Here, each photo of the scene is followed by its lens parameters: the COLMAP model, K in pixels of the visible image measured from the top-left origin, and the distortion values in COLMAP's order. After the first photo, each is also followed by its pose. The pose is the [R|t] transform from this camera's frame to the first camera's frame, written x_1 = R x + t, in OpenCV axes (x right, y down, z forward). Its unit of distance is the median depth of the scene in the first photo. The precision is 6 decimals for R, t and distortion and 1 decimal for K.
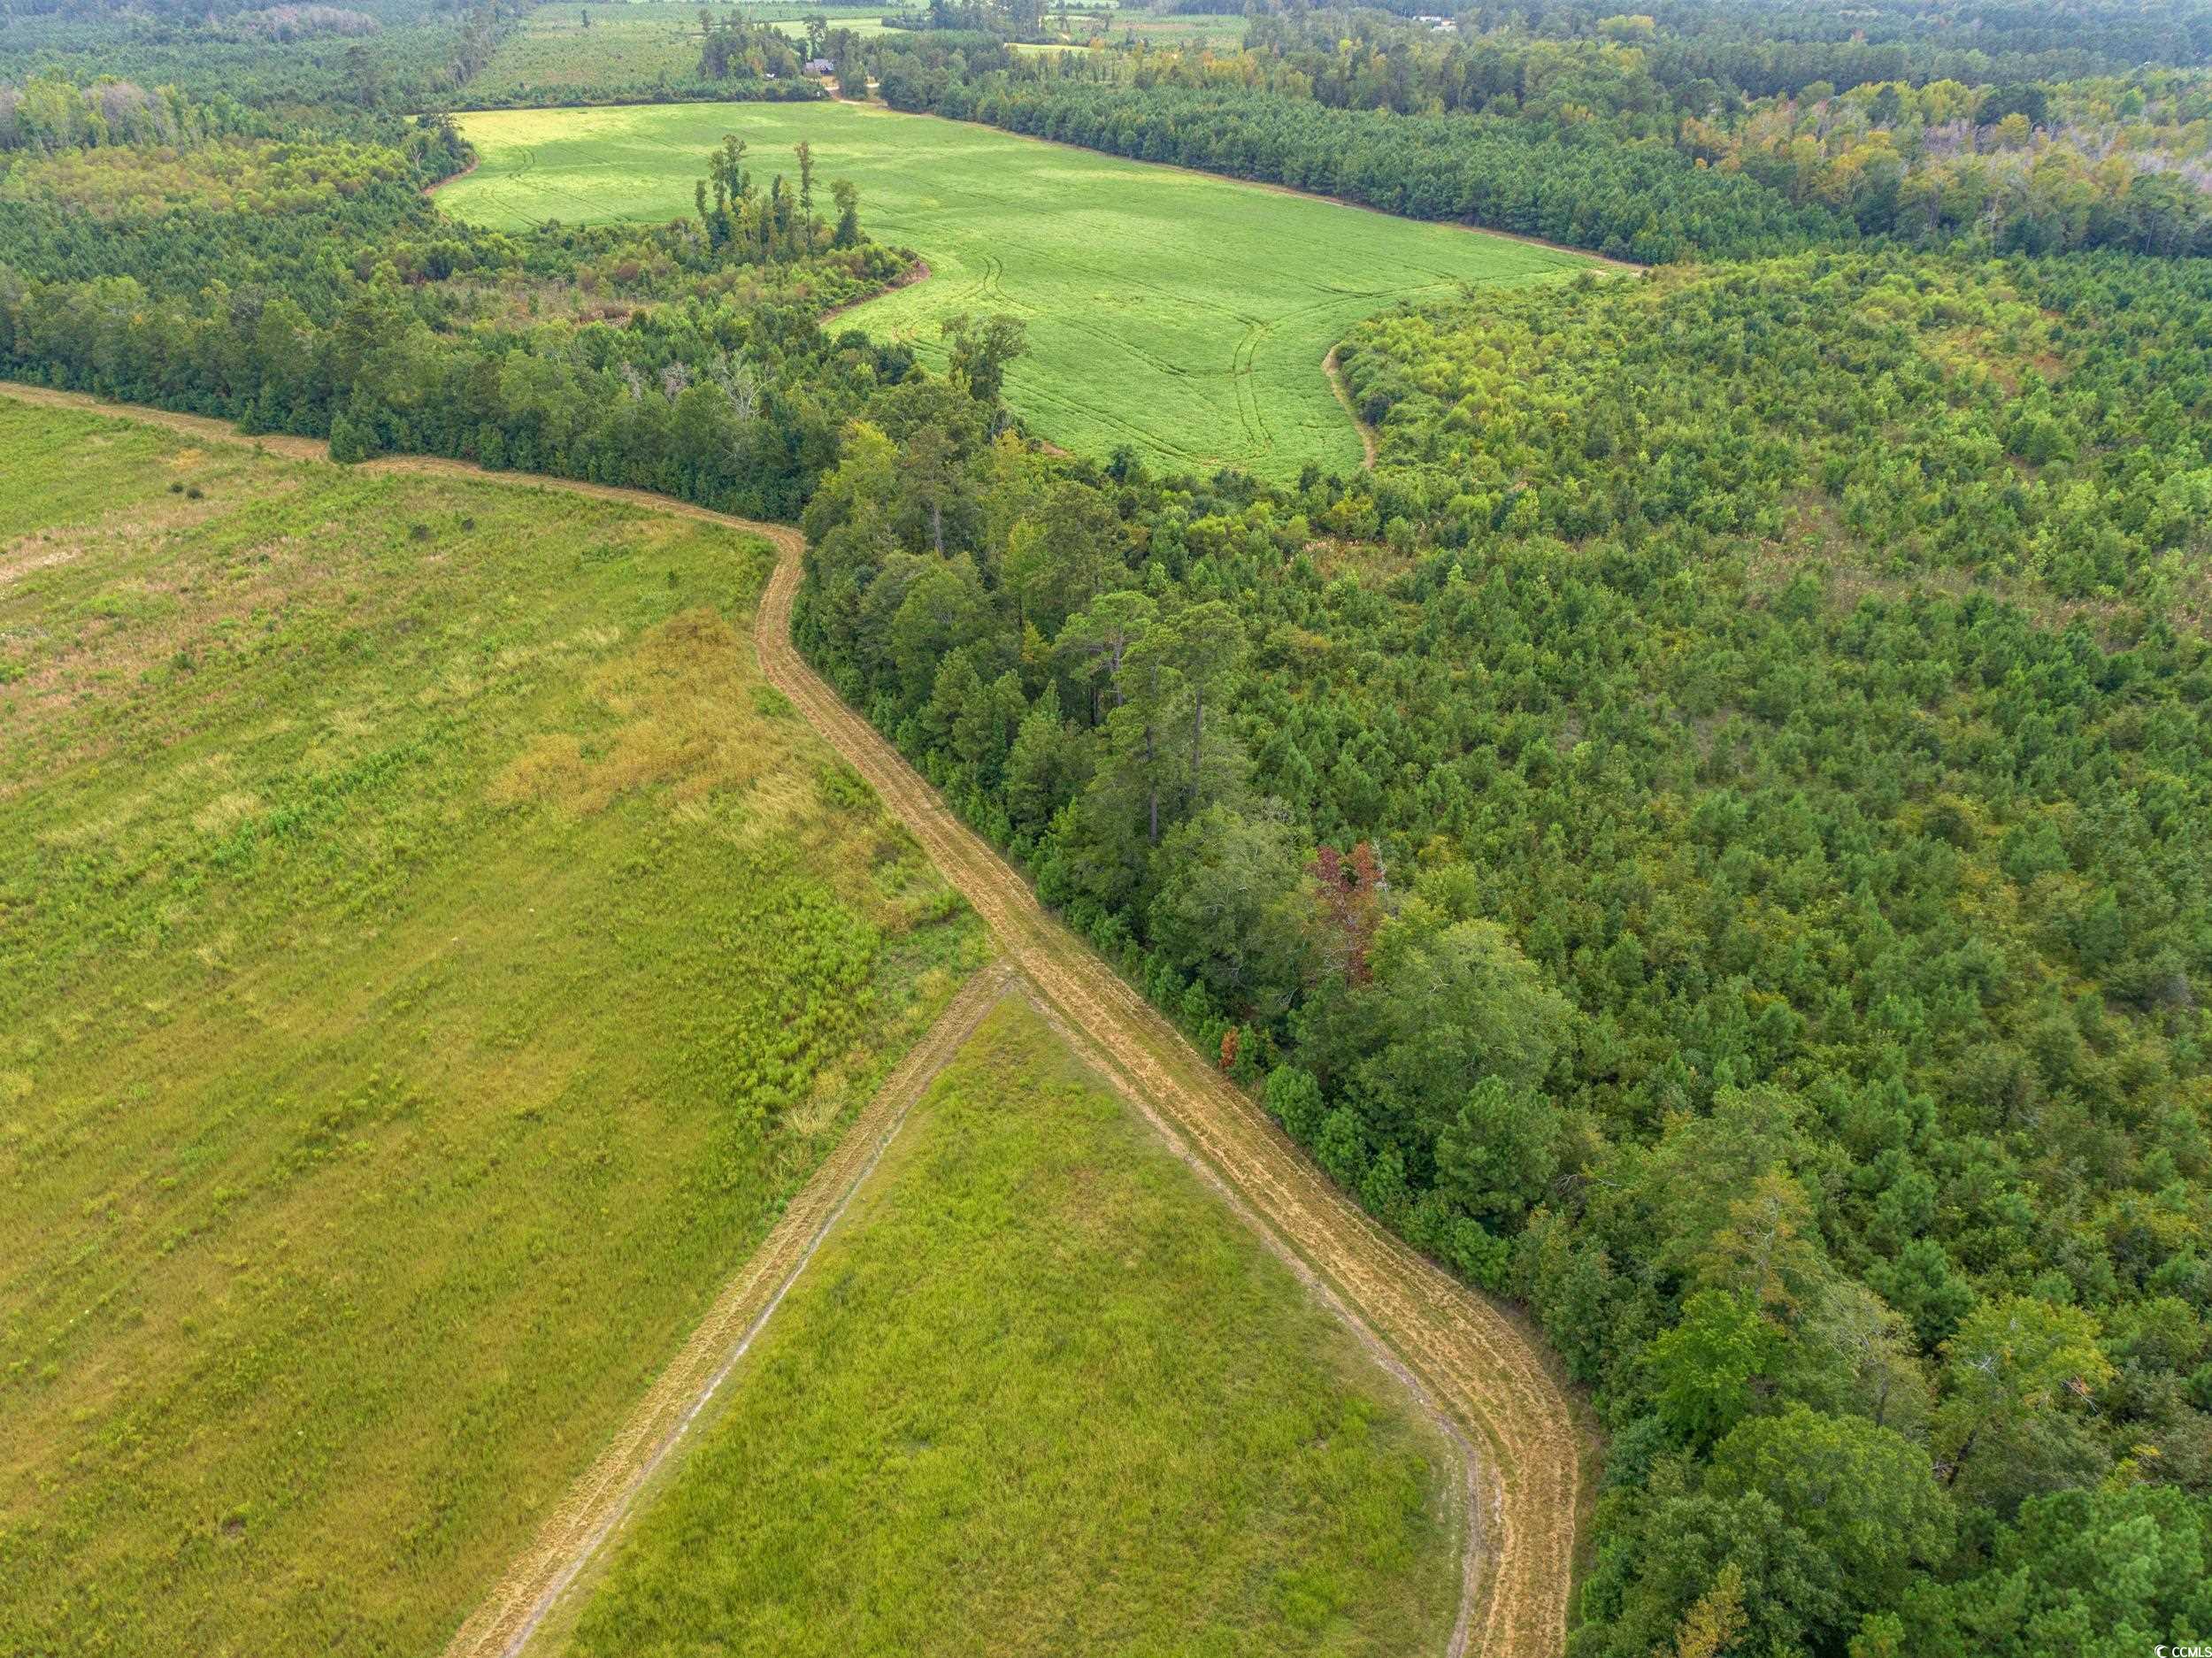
lens RADIAL K [[1693.1, 0, 1107.9], [0, 1693.1, 832.3], [0, 0, 1]] dist [-0.014387, 0.011480]
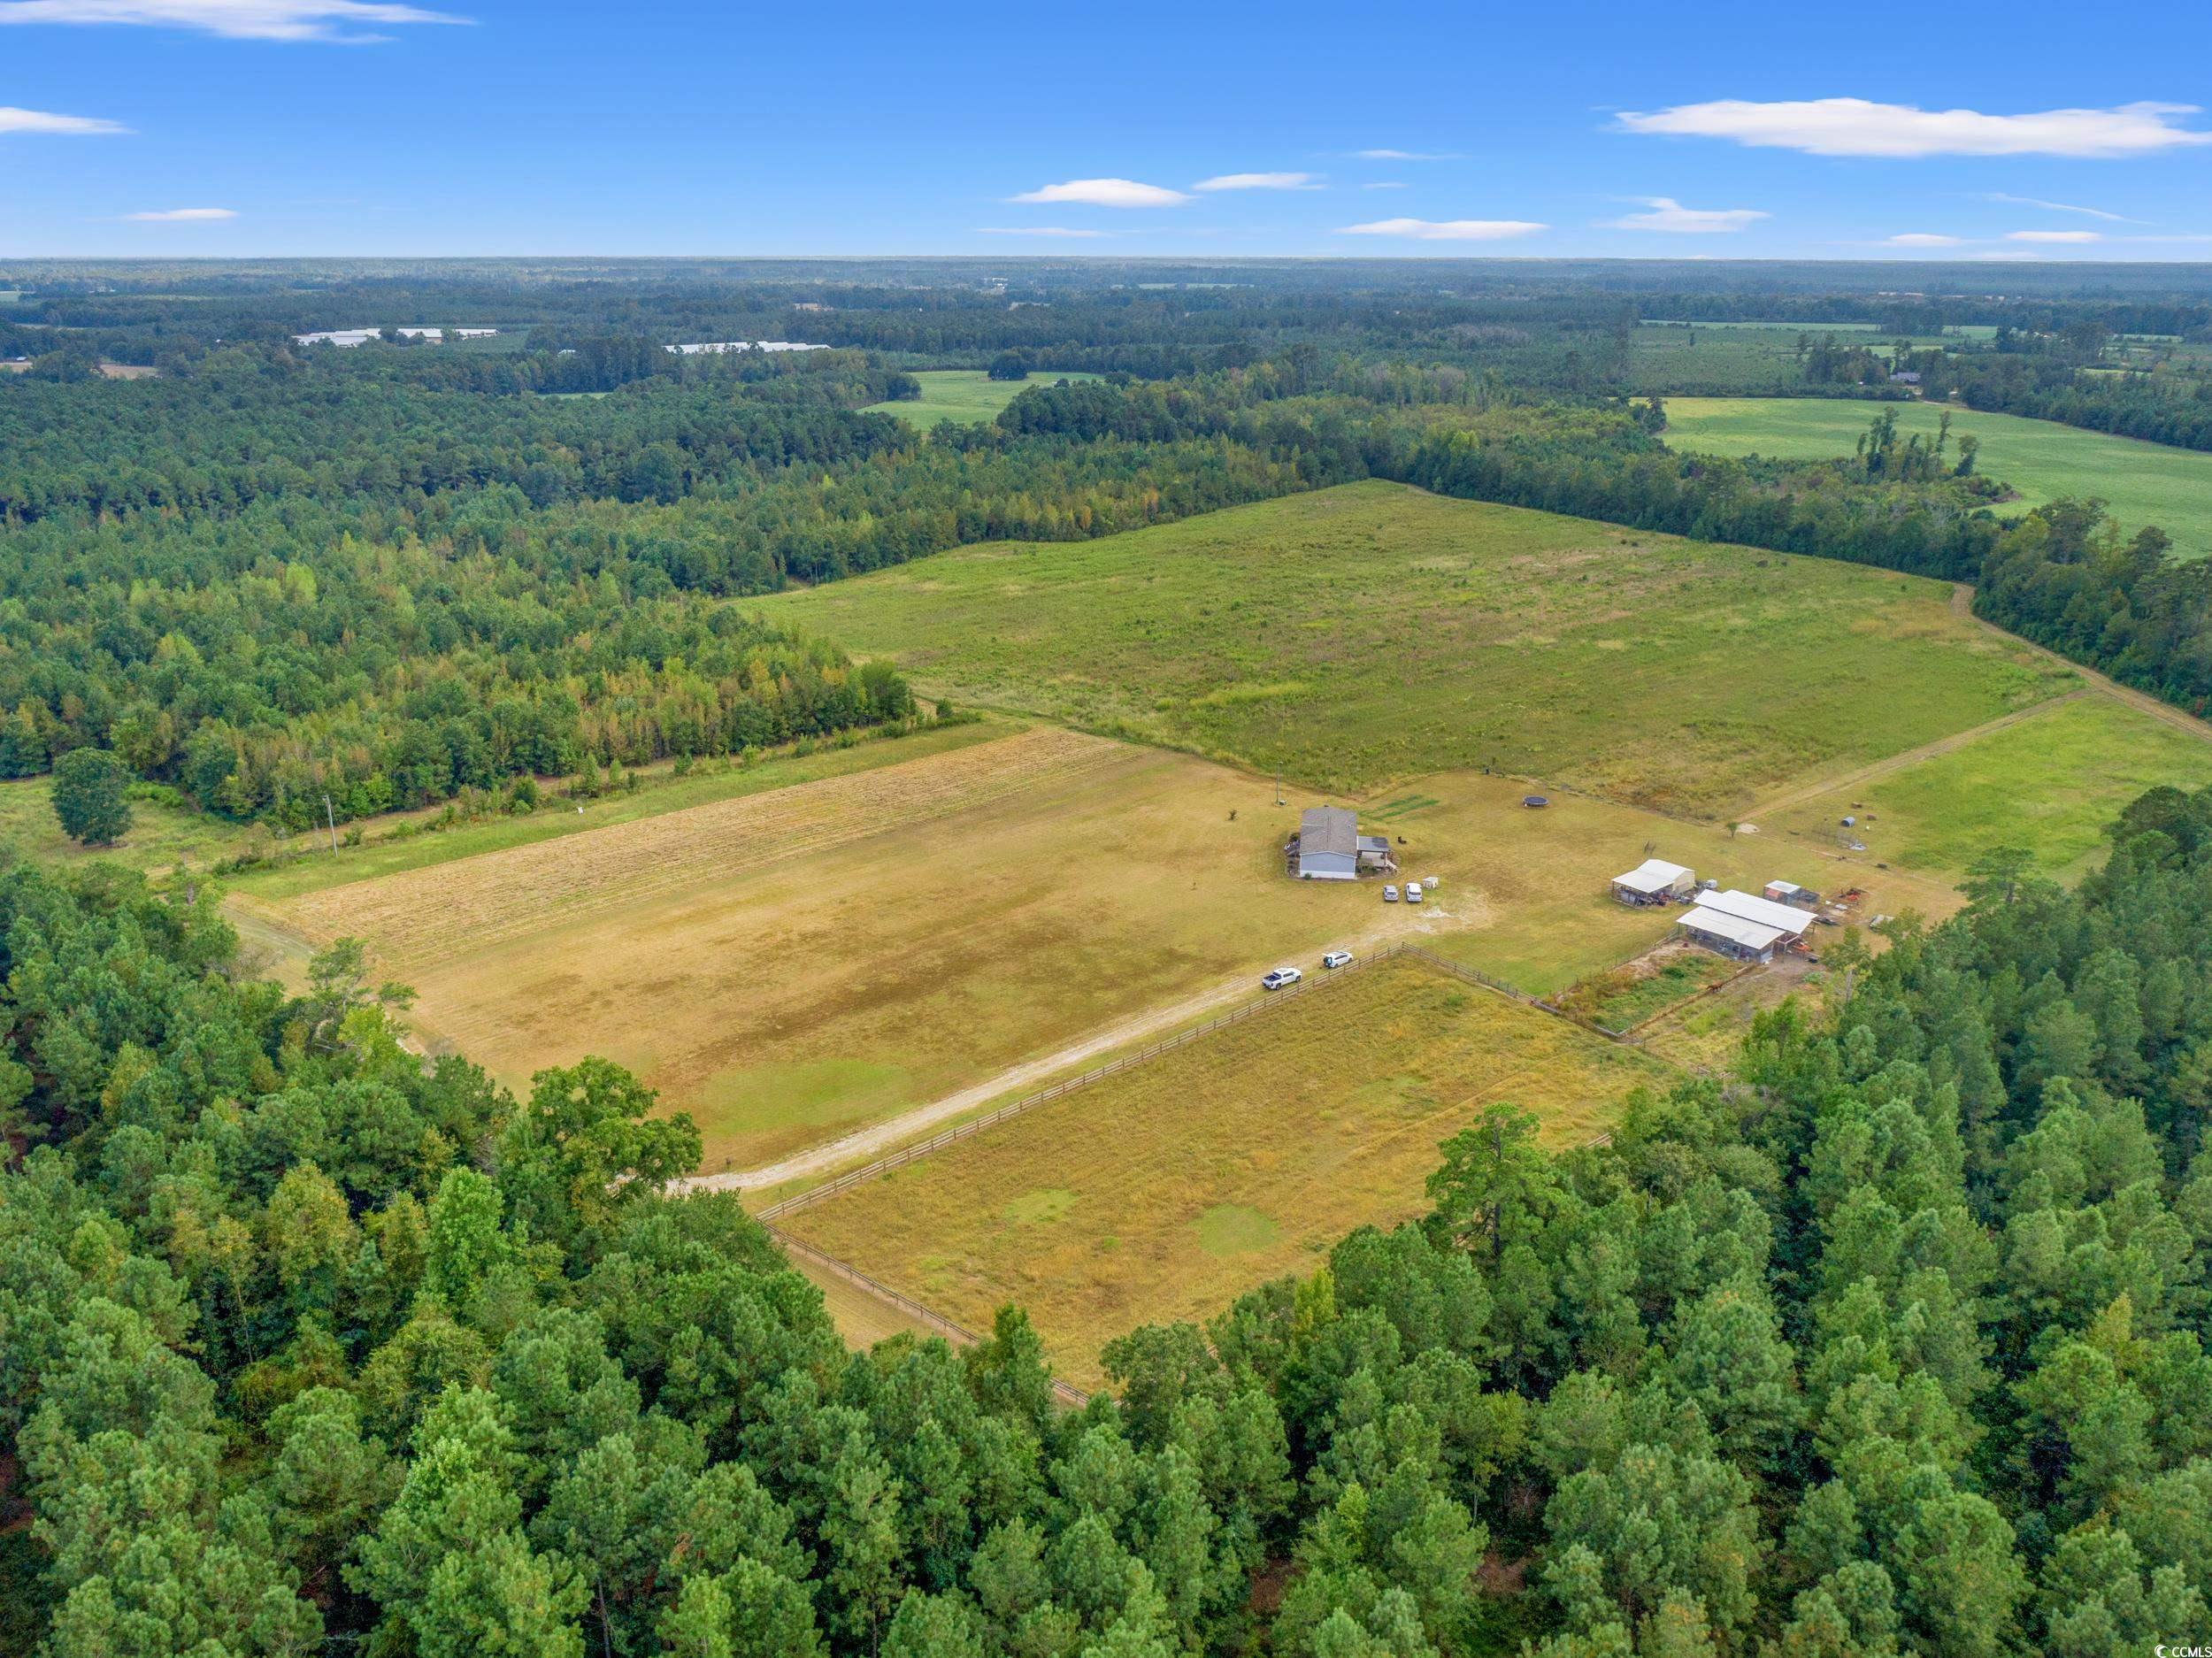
lens RADIAL K [[1693.1, 0, 1119.0], [0, 1693.1, 824.6], [0, 0, 1]] dist [-0.014387, 0.011480]
pose [[0.859779, 0.160705, -0.484720, -0.019382], [-0.241365, 0.964361, -0.108399, 0.285290], [0.450025, 0.210193, 0.867926, -0.562063]]
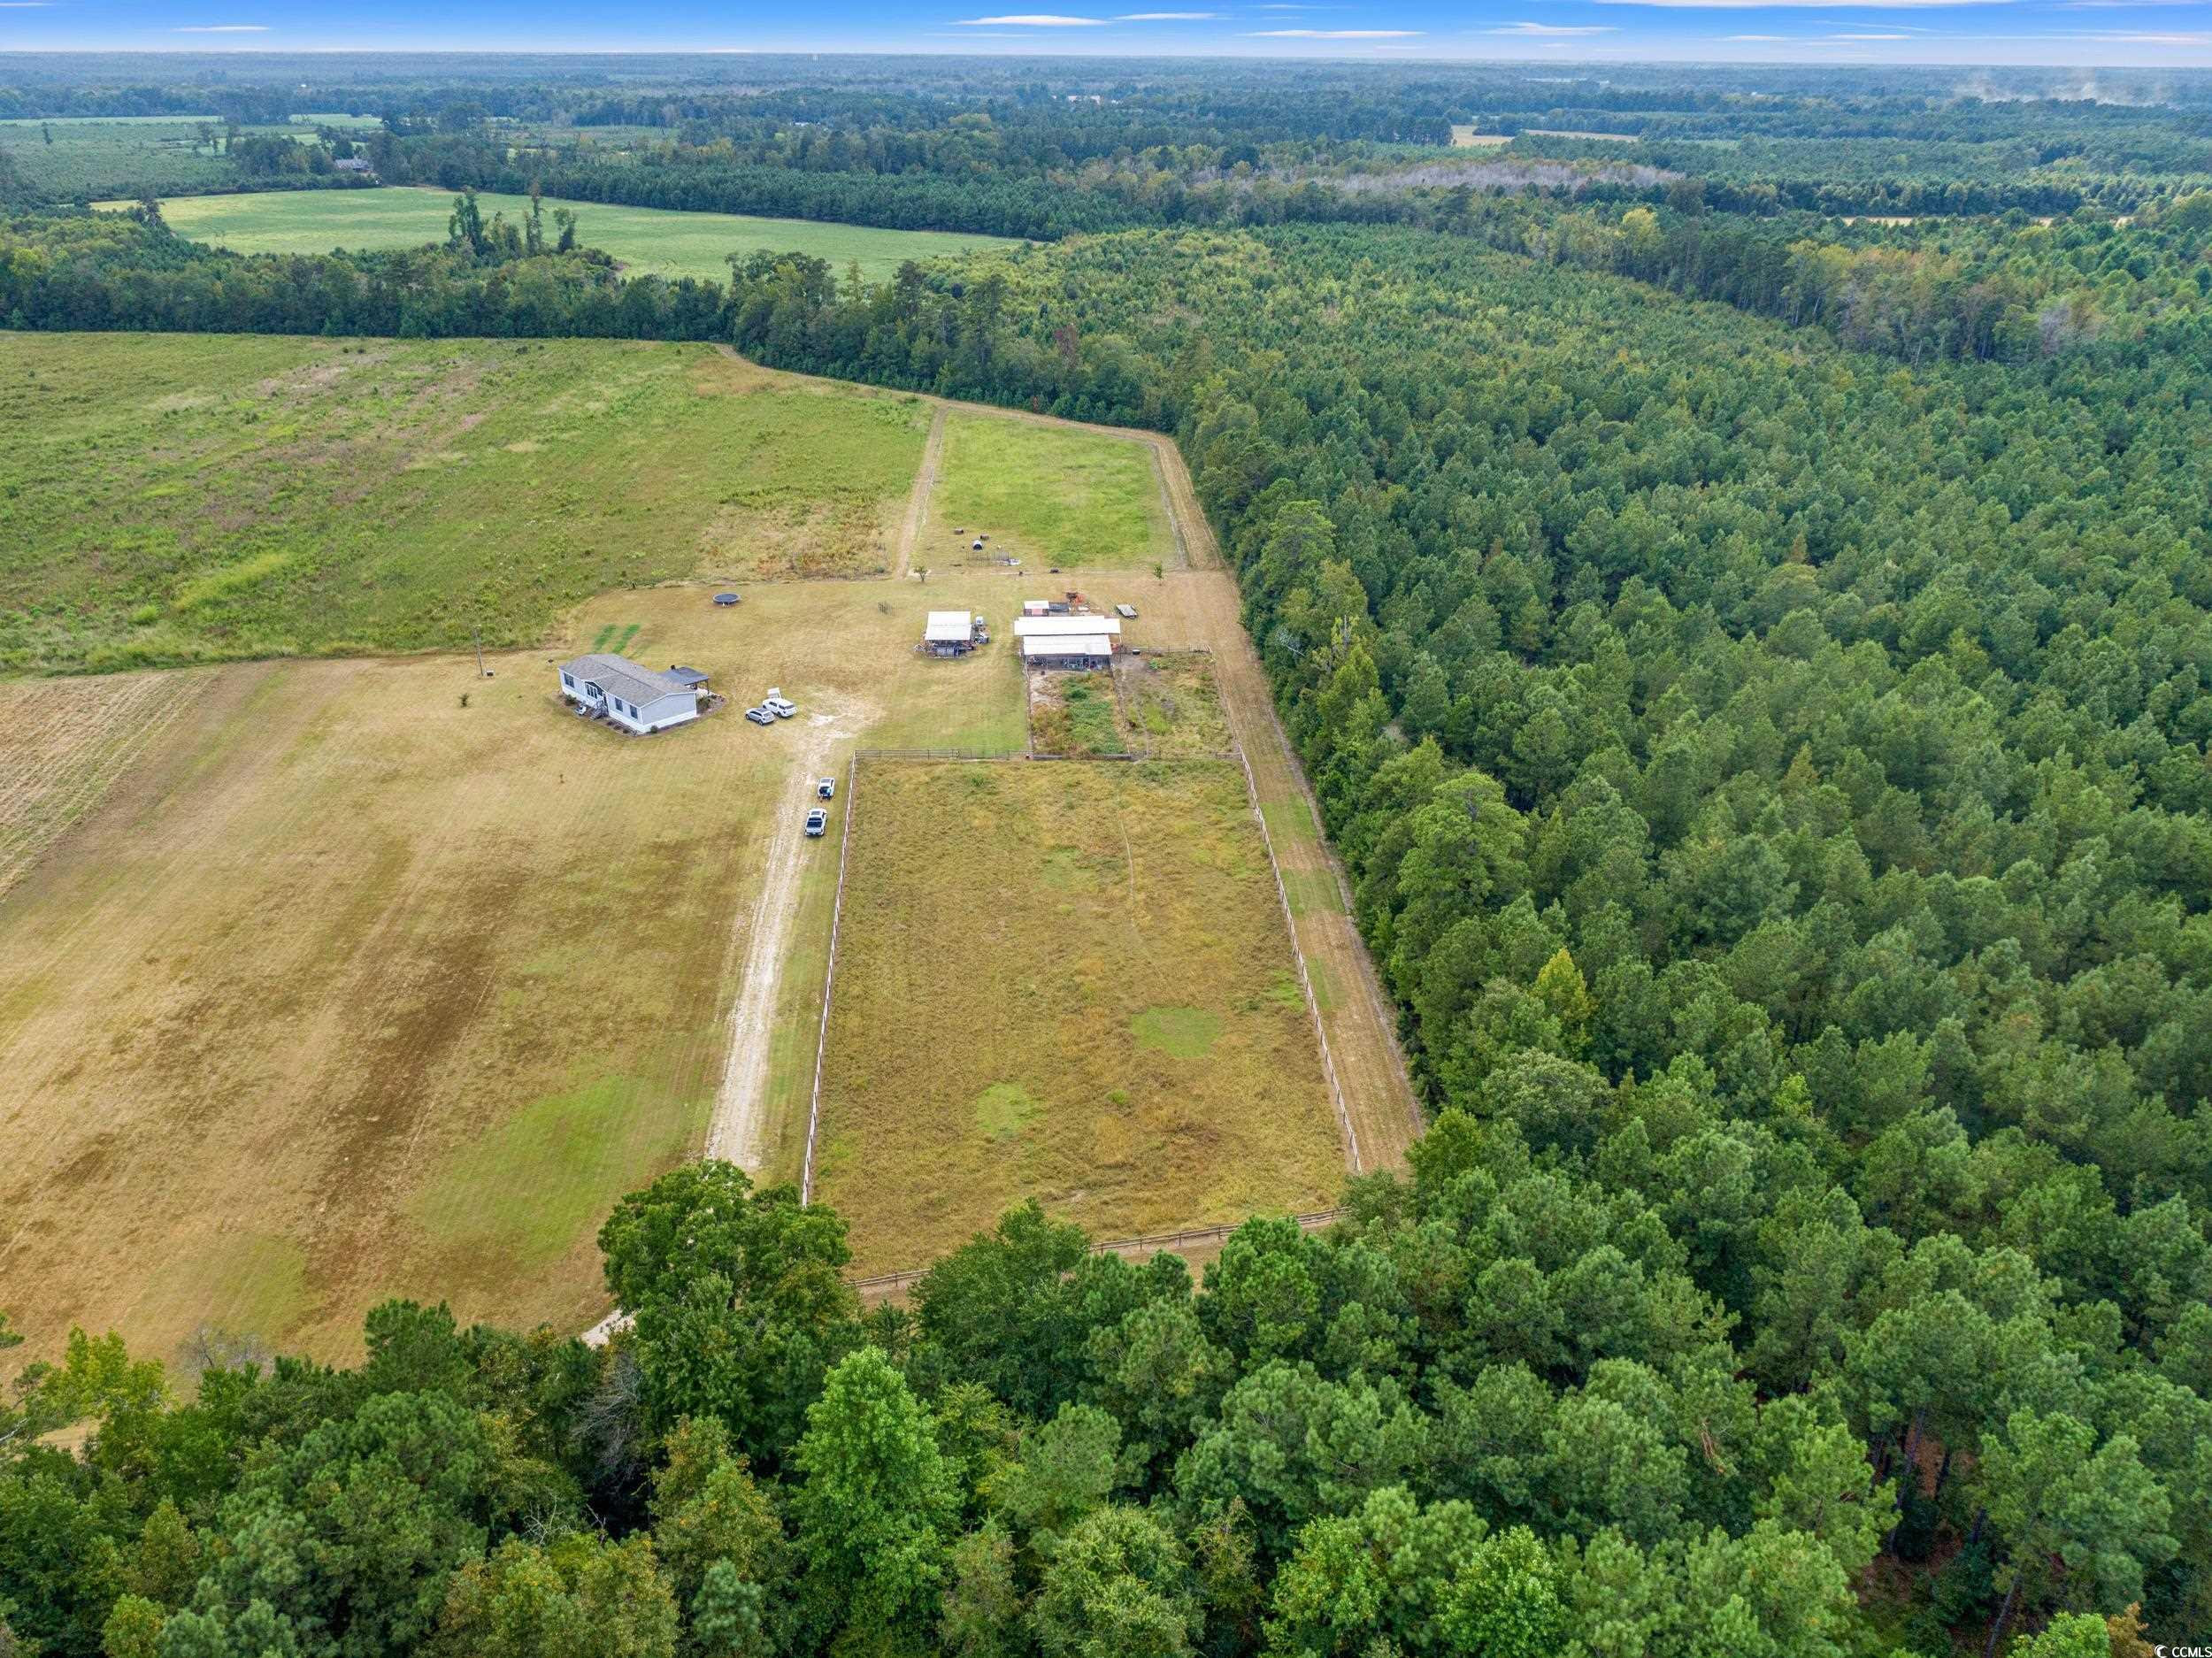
lens RADIAL K [[1693.1, 0, 1116.1], [0, 1693.1, 827.4], [0, 0, 1]] dist [-0.014387, 0.011480]
pose [[0.928384, -0.159307, 0.335744, -0.274055], [0.179823, 0.983220, -0.030711, 0.291890], [-0.325218, 0.088886, 0.941452, -0.538580]]
